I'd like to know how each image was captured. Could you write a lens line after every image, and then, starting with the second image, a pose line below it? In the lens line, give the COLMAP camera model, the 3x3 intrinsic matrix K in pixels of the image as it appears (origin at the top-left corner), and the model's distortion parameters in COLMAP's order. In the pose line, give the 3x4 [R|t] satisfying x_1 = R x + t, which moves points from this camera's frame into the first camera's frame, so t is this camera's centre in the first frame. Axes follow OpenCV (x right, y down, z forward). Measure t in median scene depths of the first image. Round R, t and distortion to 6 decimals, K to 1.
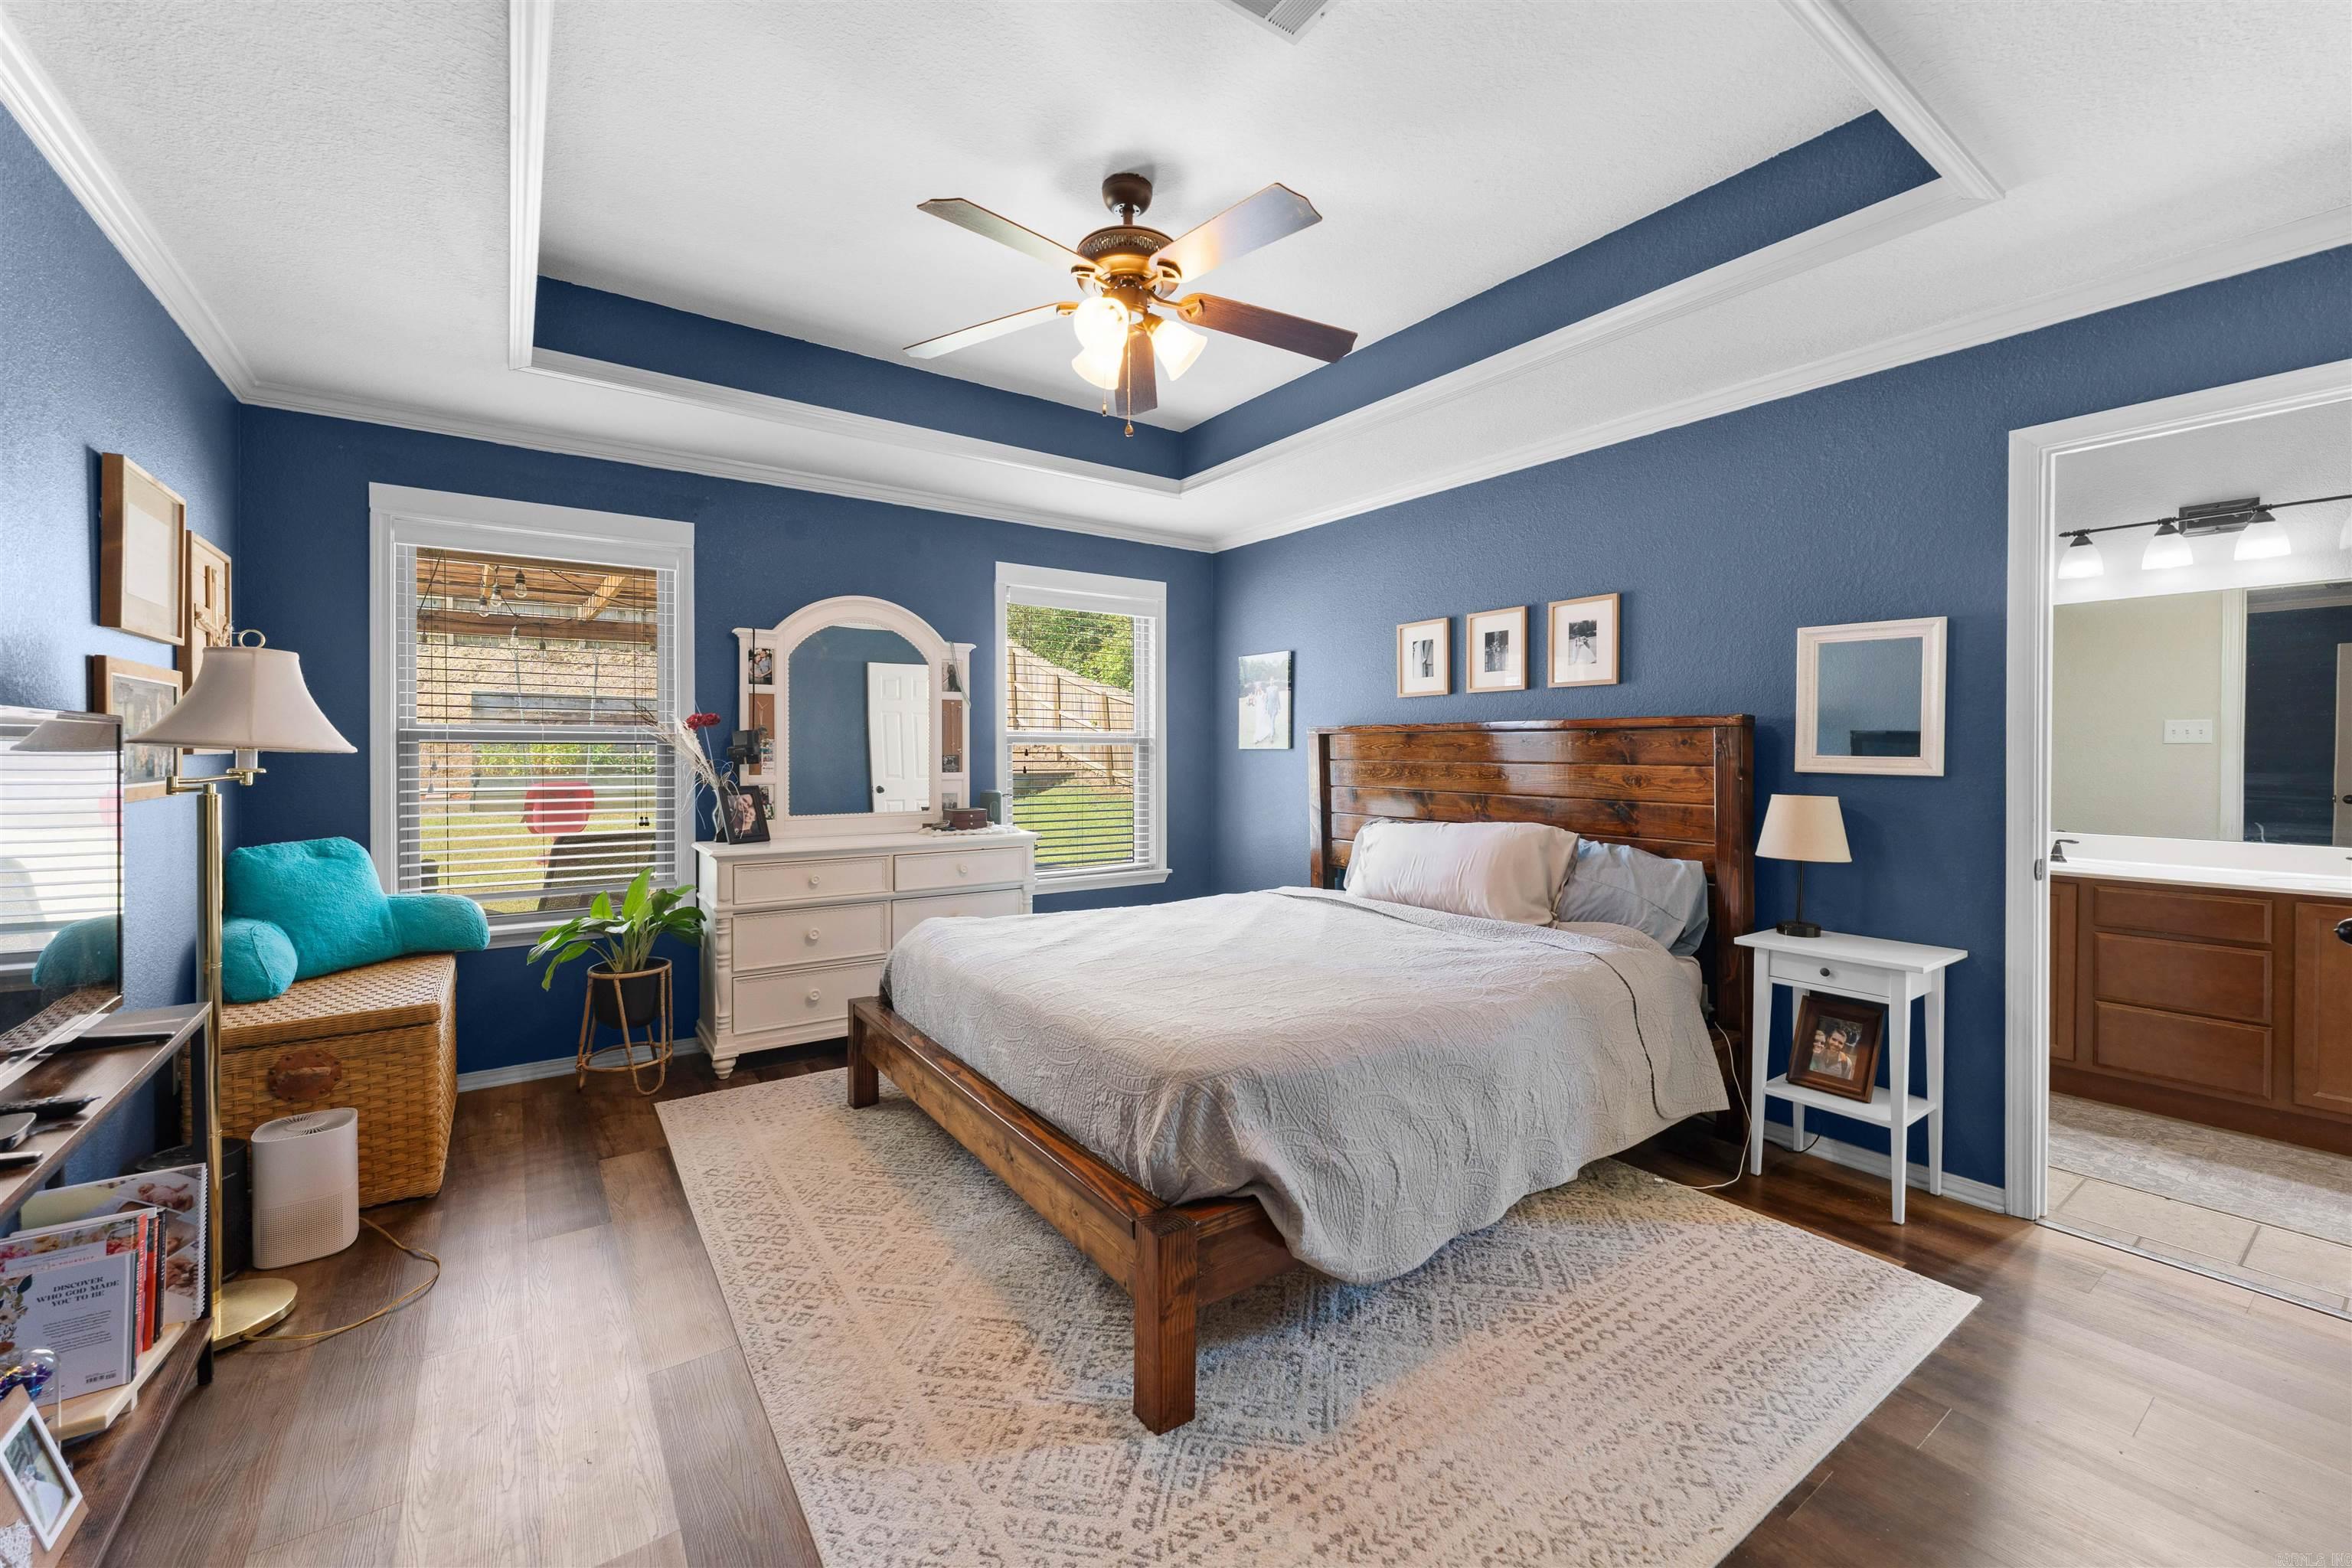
lens RADIAL K [[954.4, 0, 1166.6], [0, 954.4, 758.8], [0, 0, 1]] dist [0.000212, -0.000350]
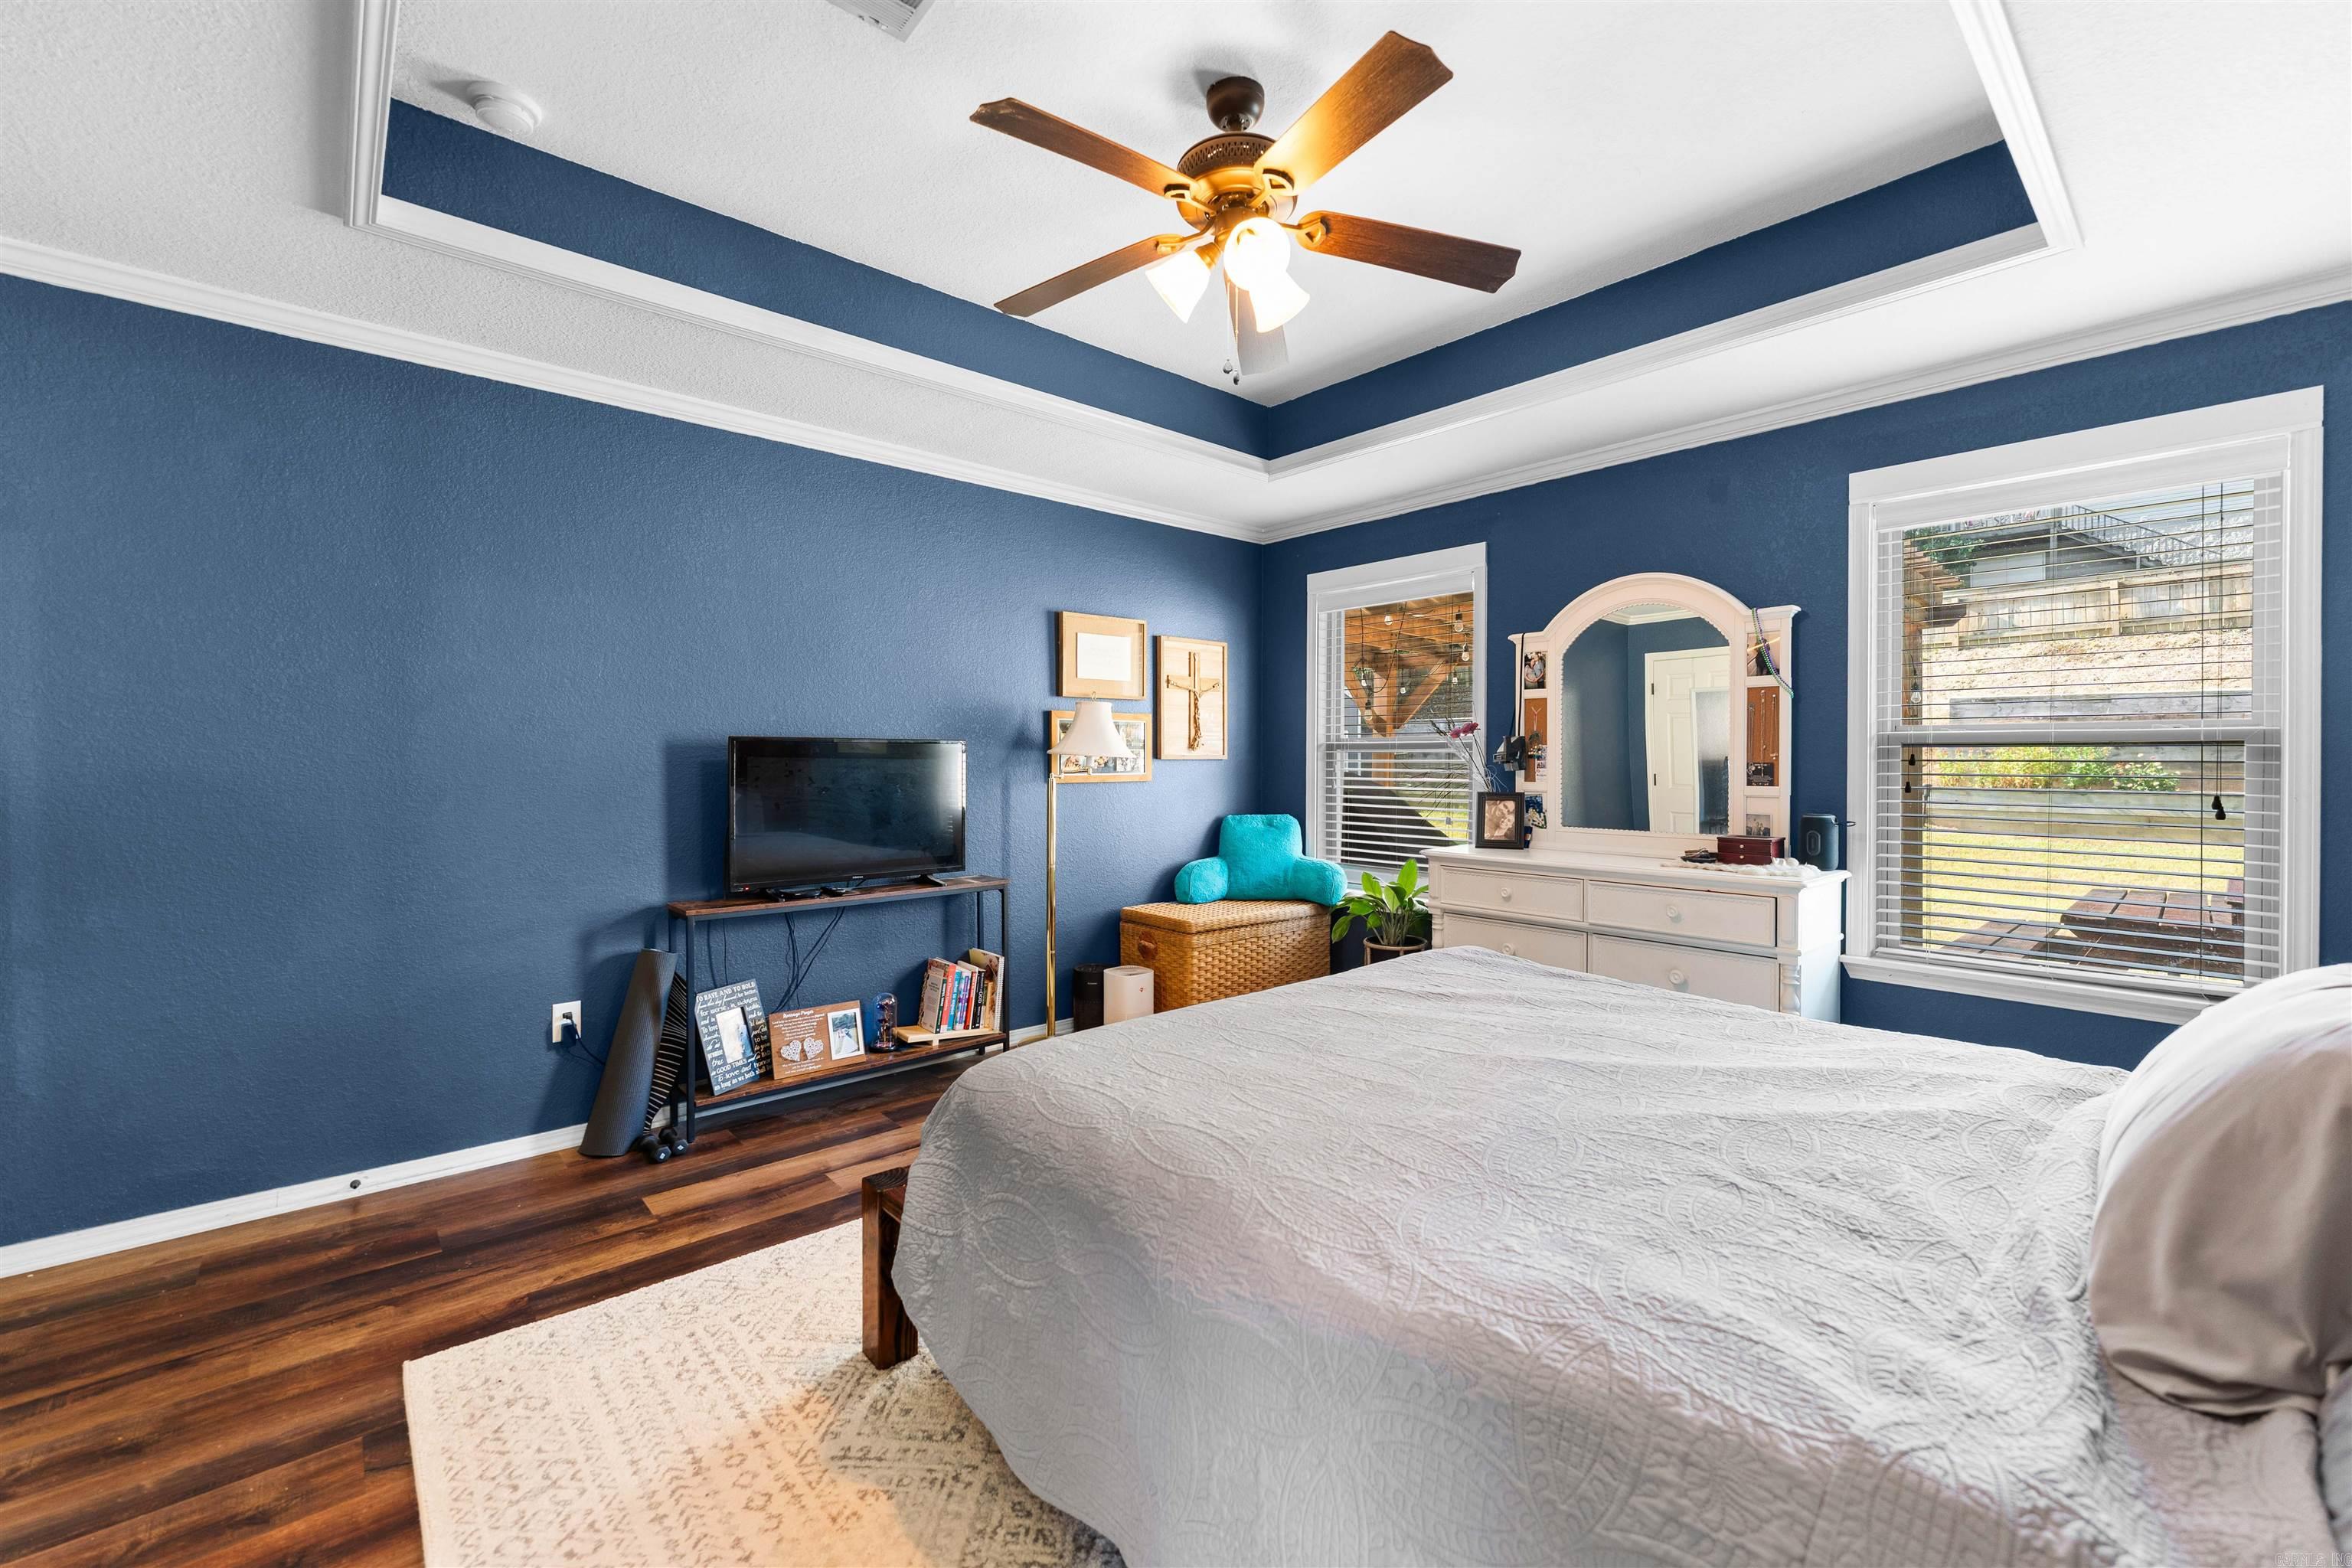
lens RADIAL K [[954.4, 0, 1187.9], [0, 954.4, 768.6], [0, 0, 1]] dist [0.000212, -0.000350]
pose [[0.114522, 0.007638, -0.993391, 0.505104], [-0.010229, 0.999926, 0.006509, 0.000512], [0.993368, 0.009416, 0.114591, 0.541023]]
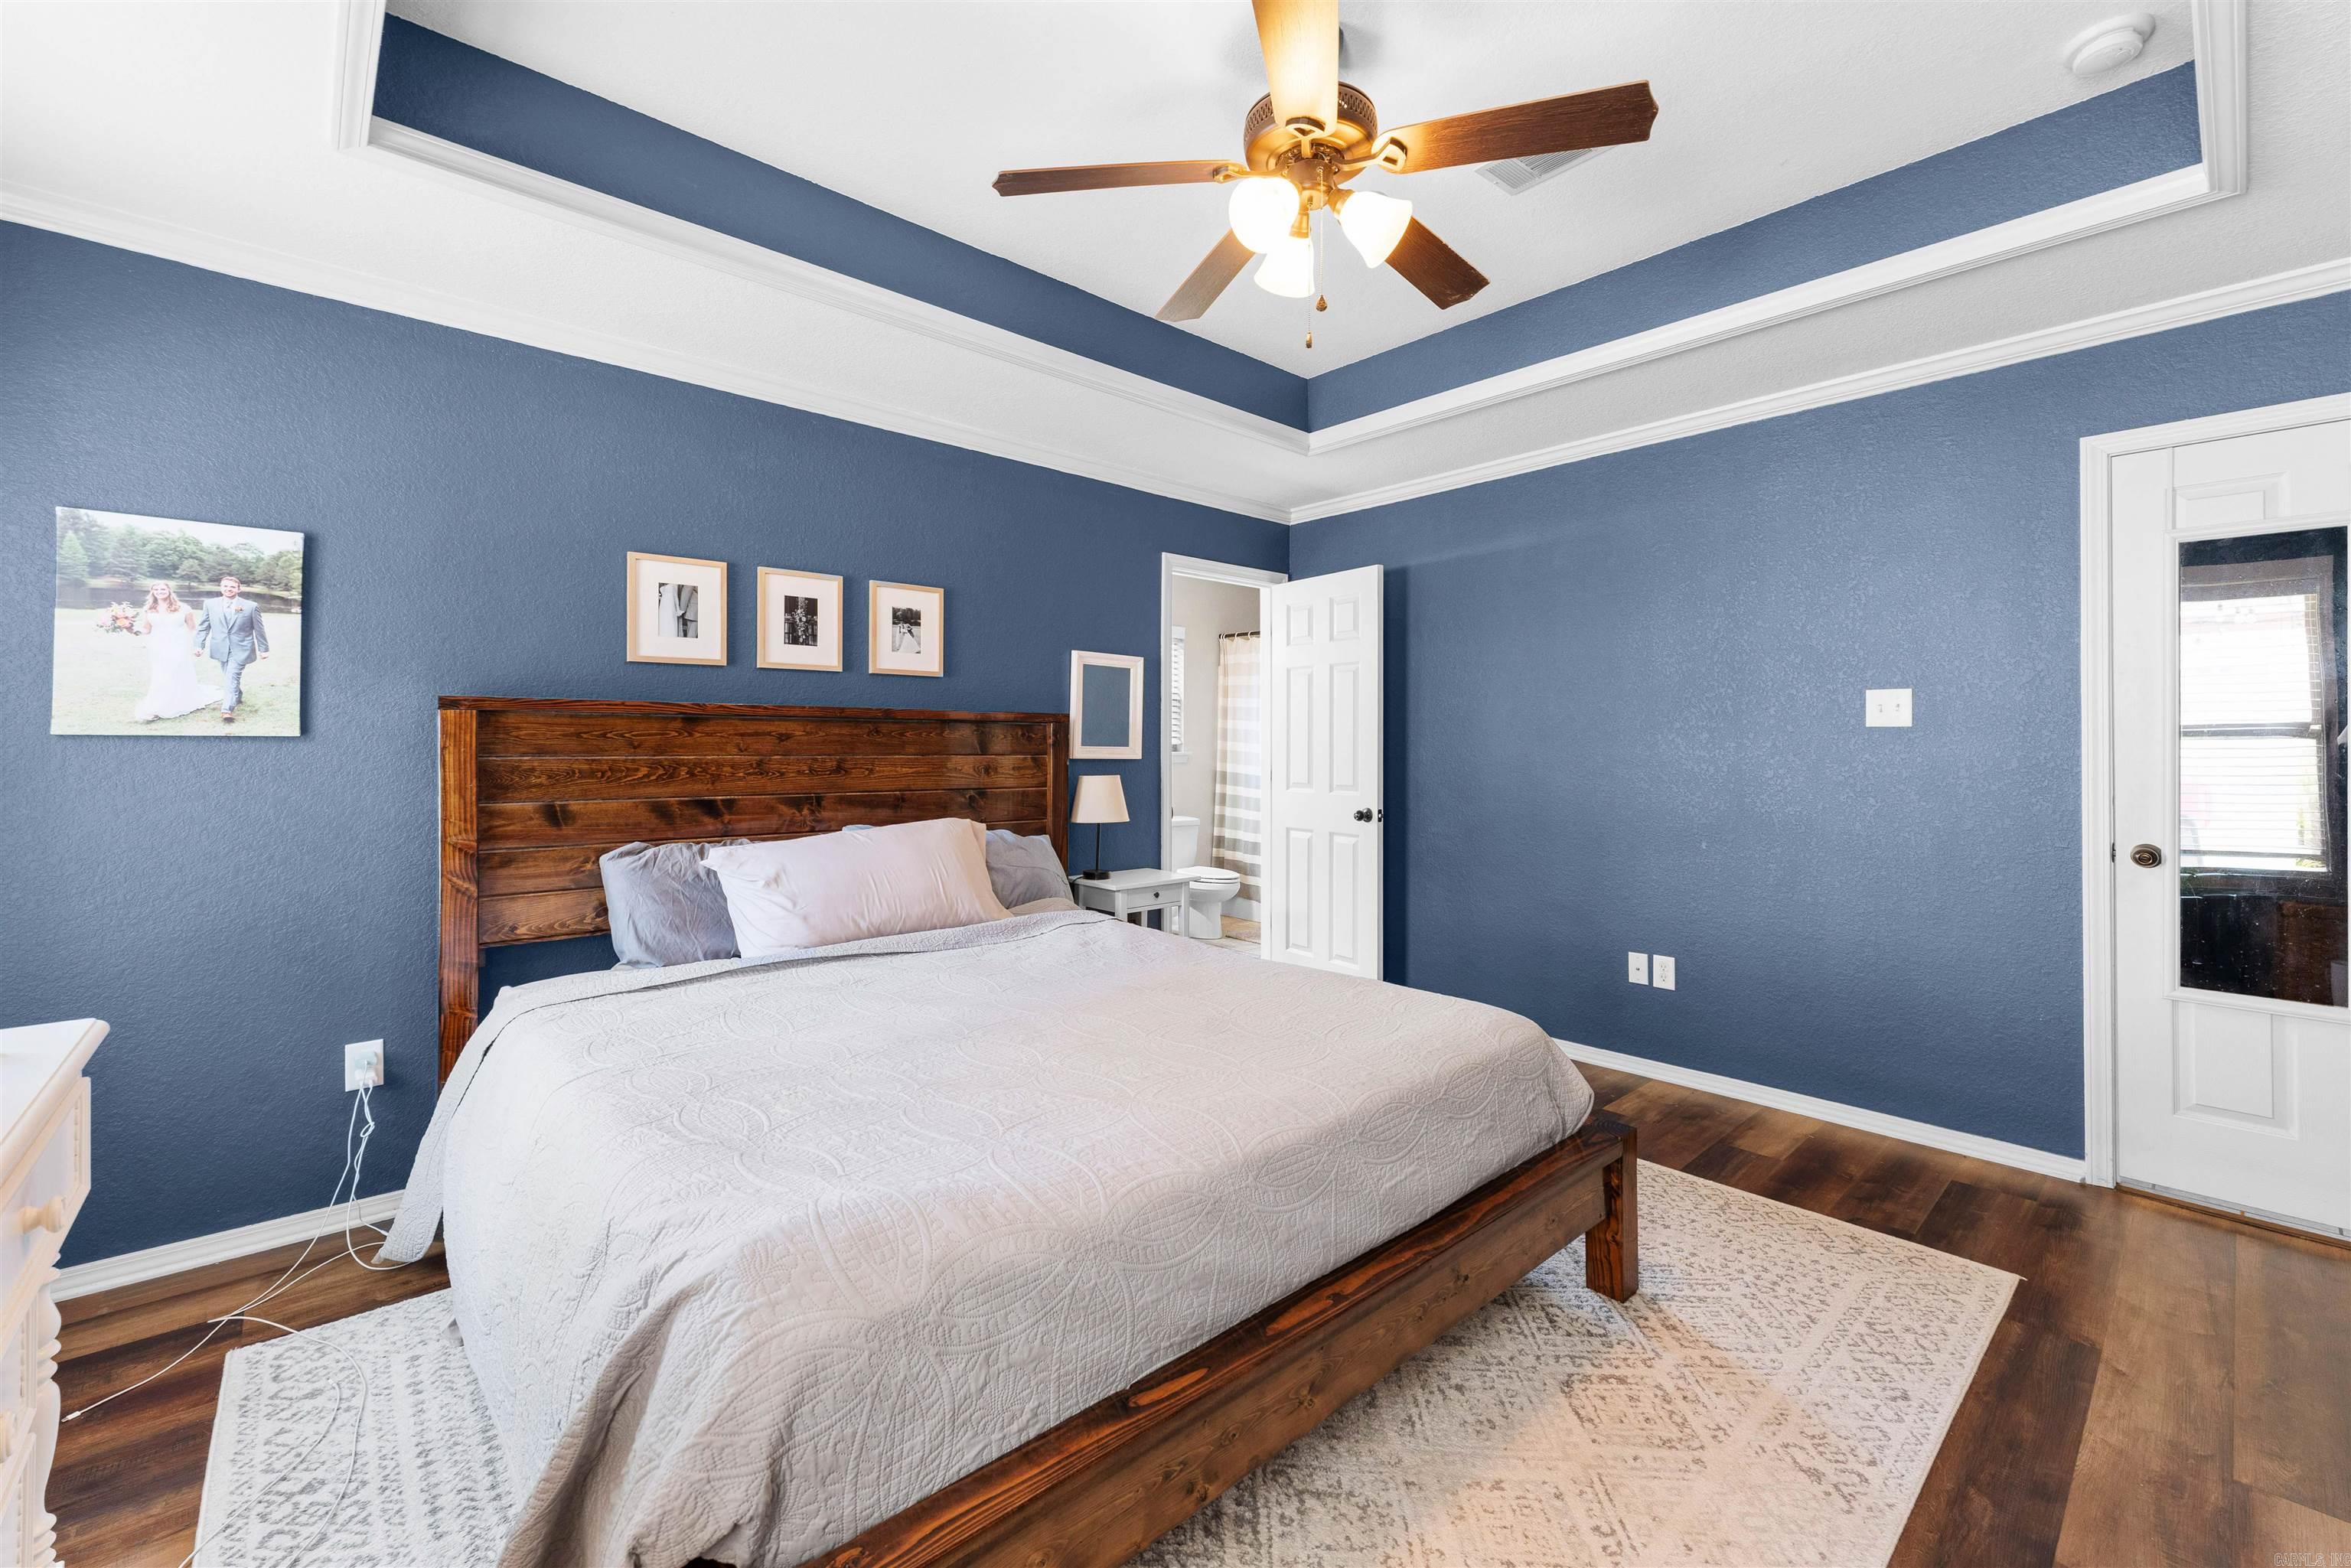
lens RADIAL K [[953.9, 0, 1211.6], [0, 953.9, 742.0], [0, 0, 1]] dist [0.000212, -0.000350]
pose [[-0.144366, 0.001541, 0.989523, -0.509907], [0.005895, 0.999982, -0.000697, -0.005485], [-0.989507, 0.005733, -0.144372, 0.753215]]
